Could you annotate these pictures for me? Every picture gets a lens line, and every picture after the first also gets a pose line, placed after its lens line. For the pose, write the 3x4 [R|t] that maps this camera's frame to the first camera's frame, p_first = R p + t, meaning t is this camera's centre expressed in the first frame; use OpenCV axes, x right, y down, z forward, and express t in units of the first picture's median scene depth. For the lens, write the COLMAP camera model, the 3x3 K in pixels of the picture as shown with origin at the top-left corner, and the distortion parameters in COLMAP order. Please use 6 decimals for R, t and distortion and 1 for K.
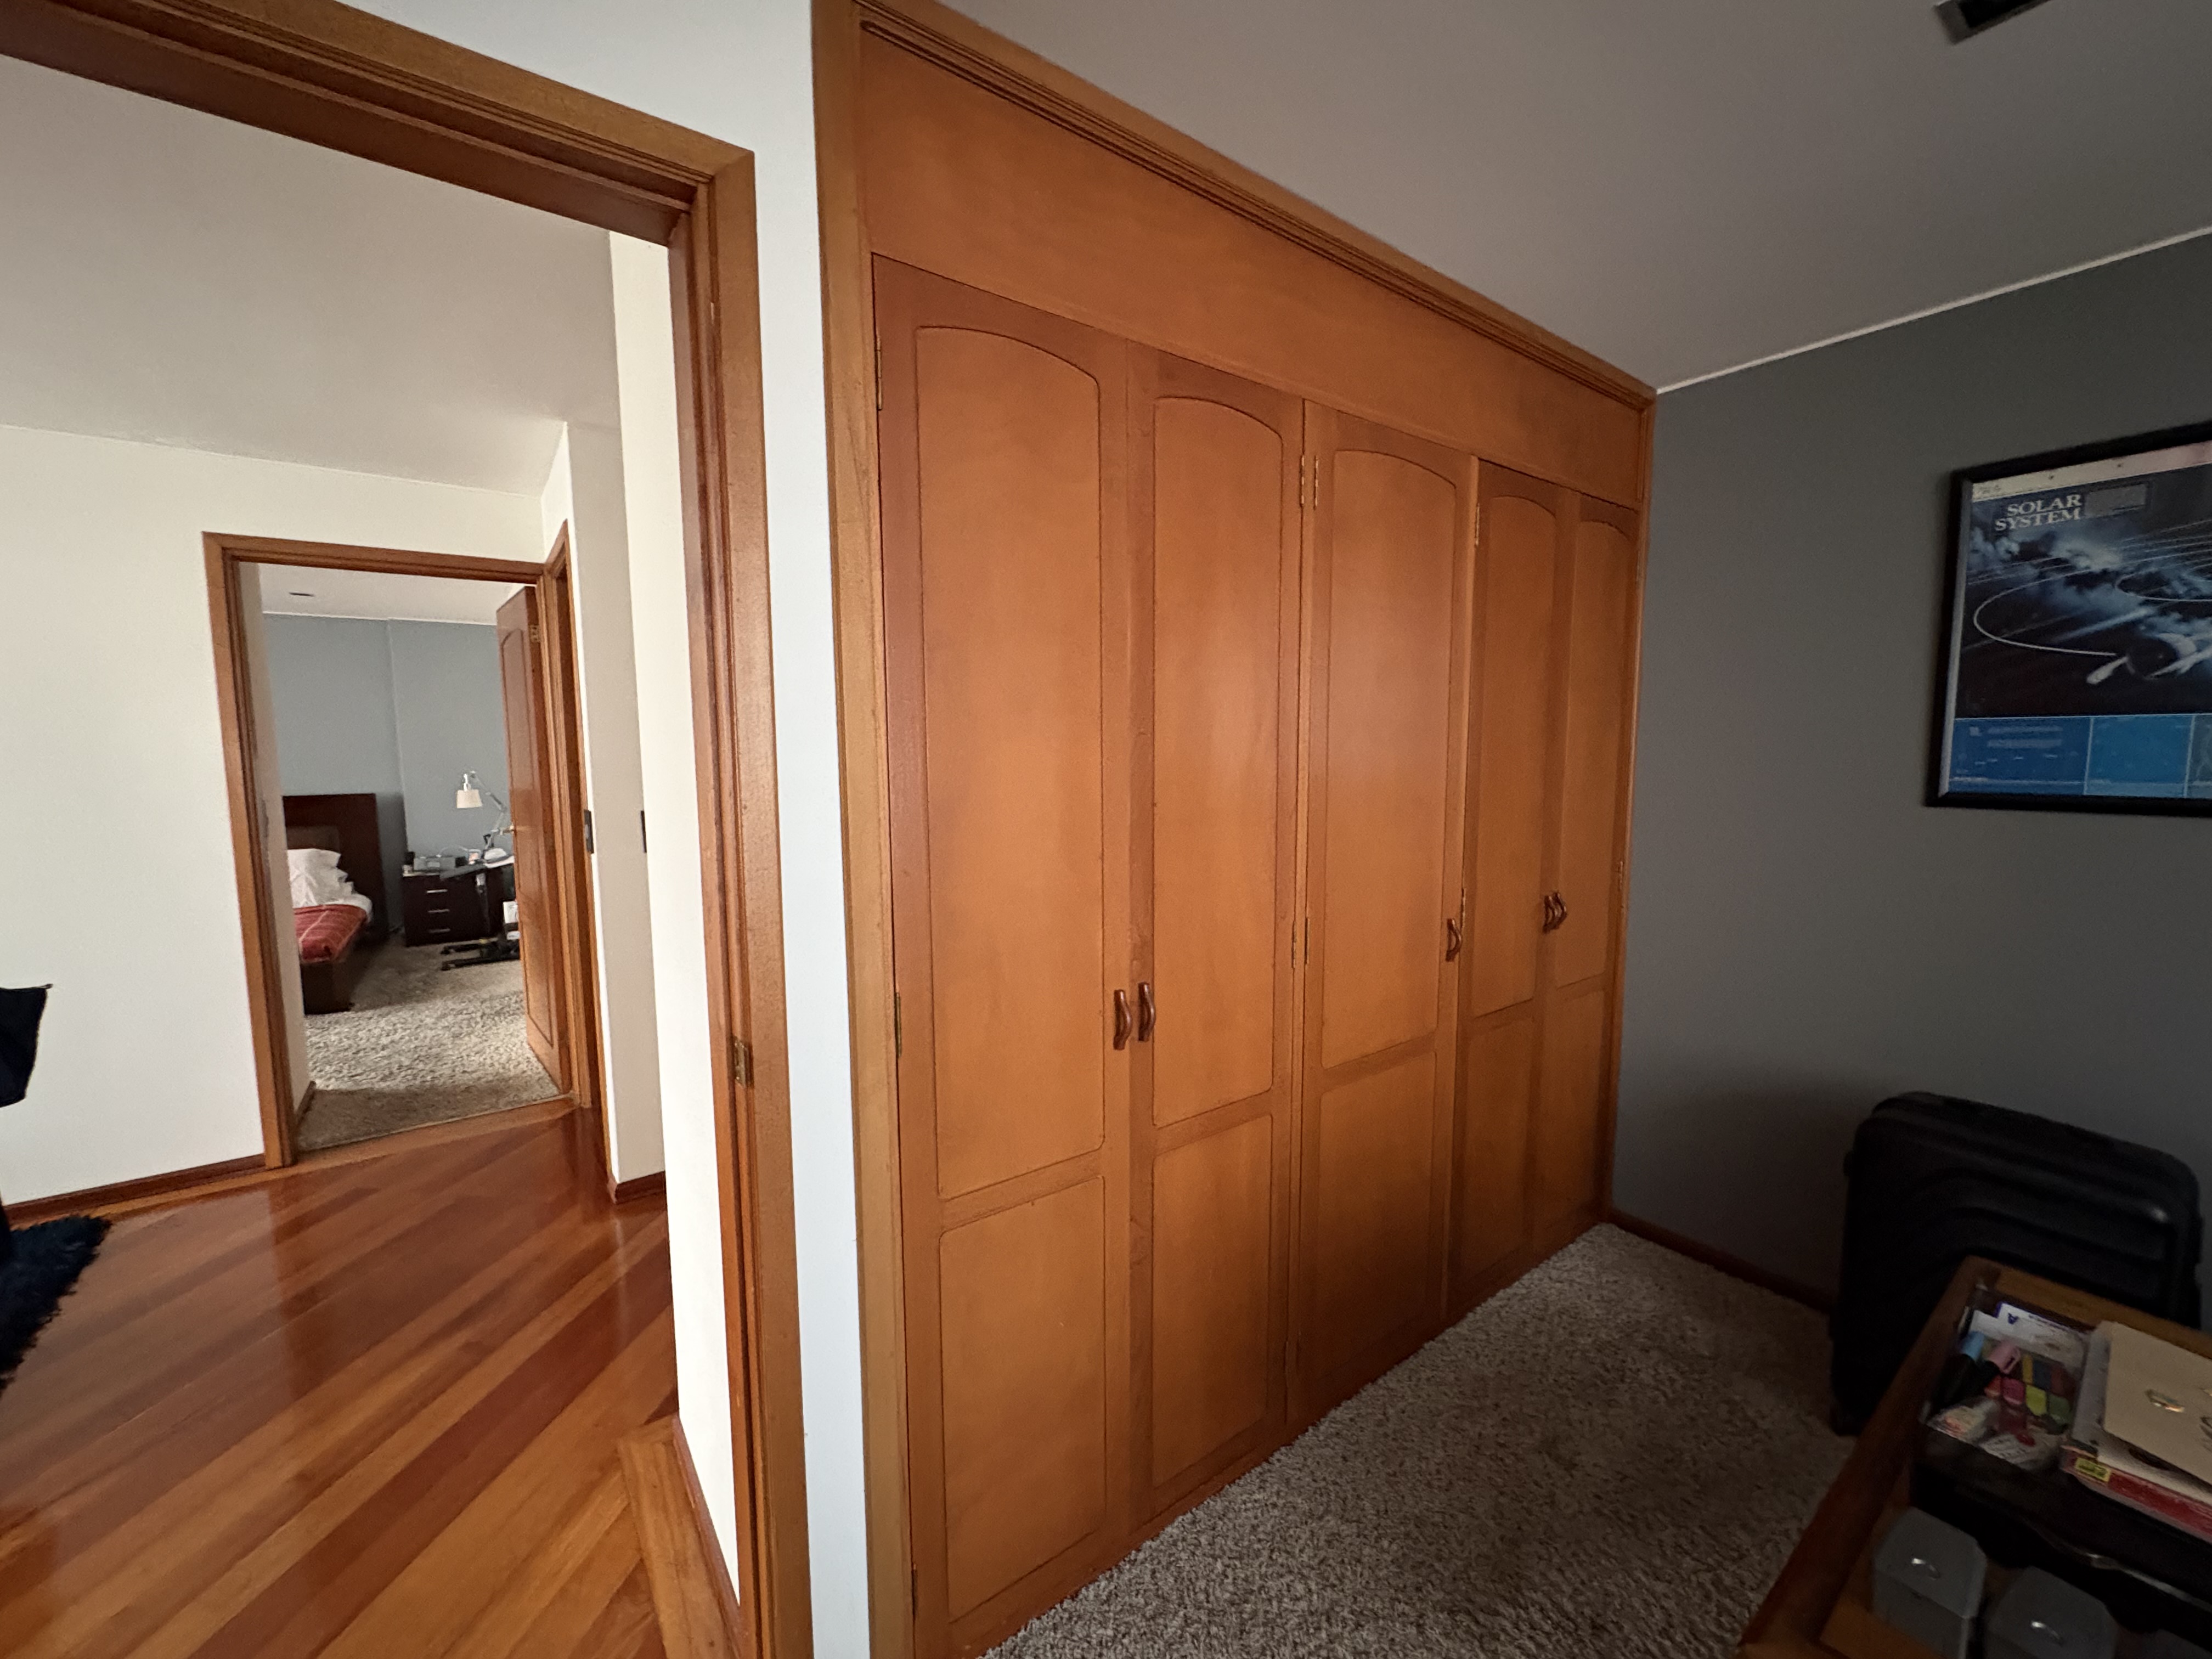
lens RADIAL K [[882.1, 0, 1107.6], [0, 882.1, 826.8], [0, 0, 1]] dist [0.001282, -0.000093]
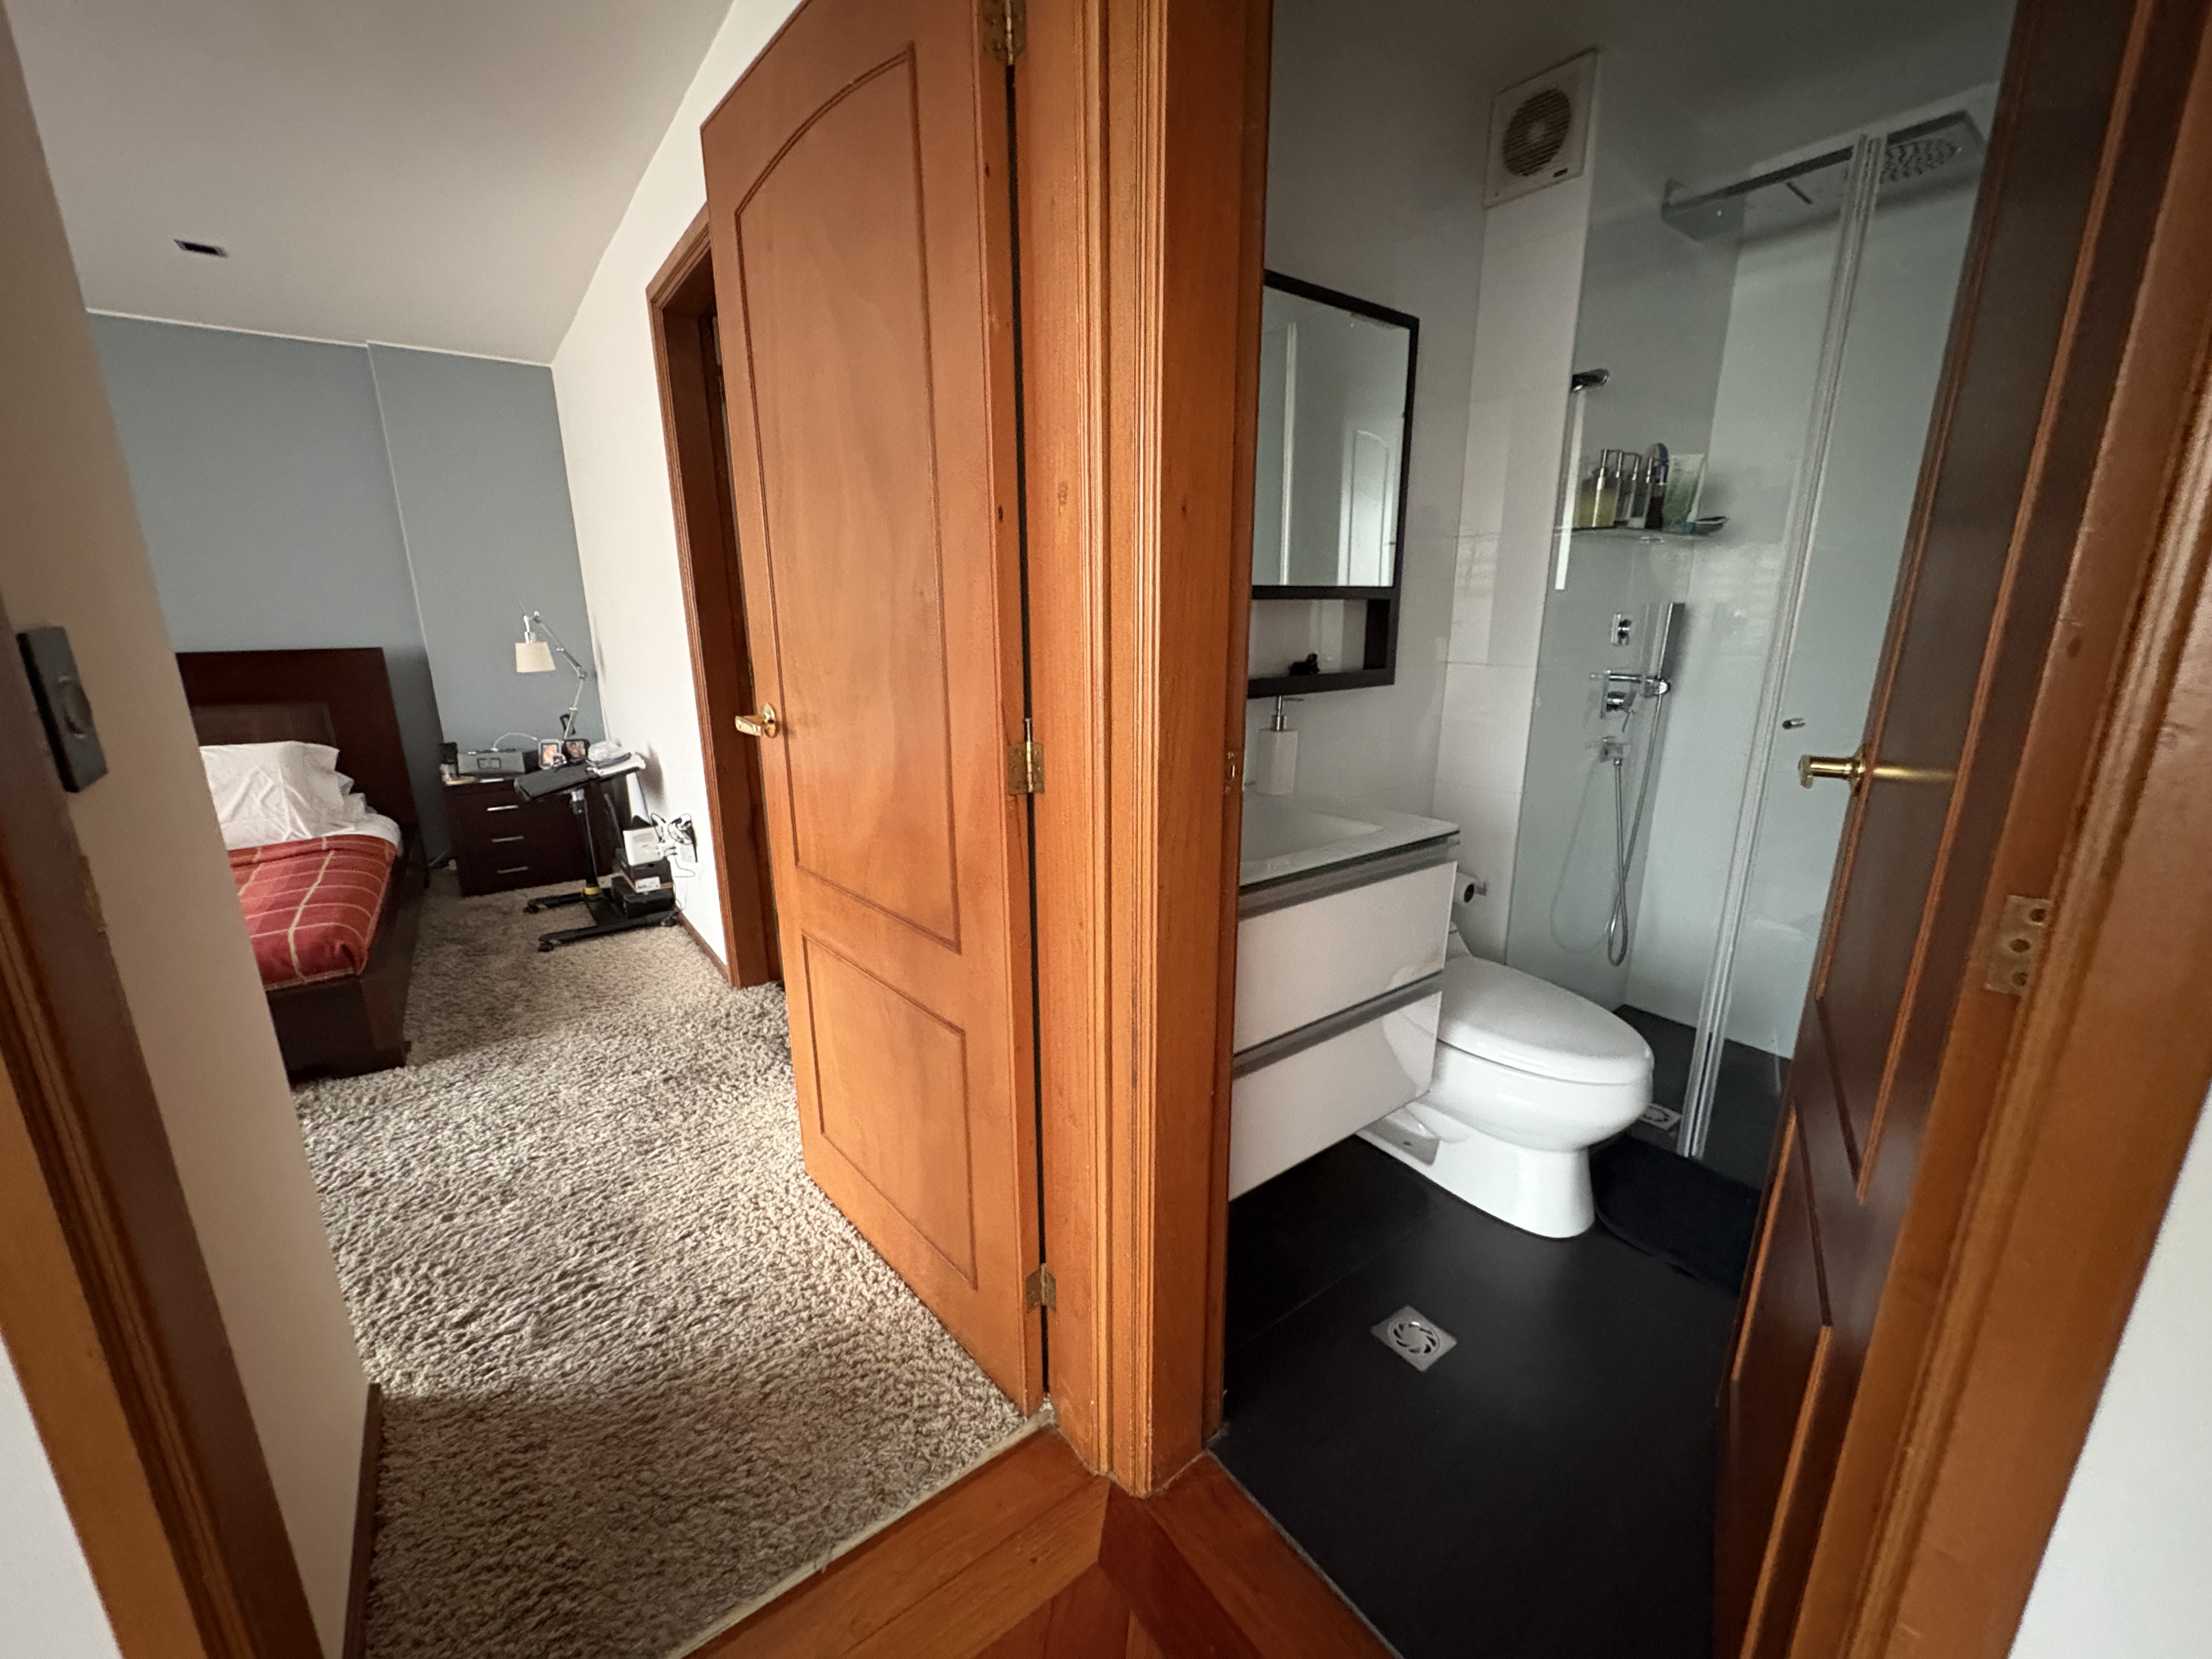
lens RADIAL K [[882.1, 0, 1107.3], [0, 882.1, 834.2], [0, 0, 1]] dist [0.001282, -0.000093]
pose [[0.999976, -0.001028, 0.006820, -0.348898], [-0.000031, 0.988149, 0.153497, -0.004481], [-0.006897, -0.153493, 0.988126, 0.392377]]
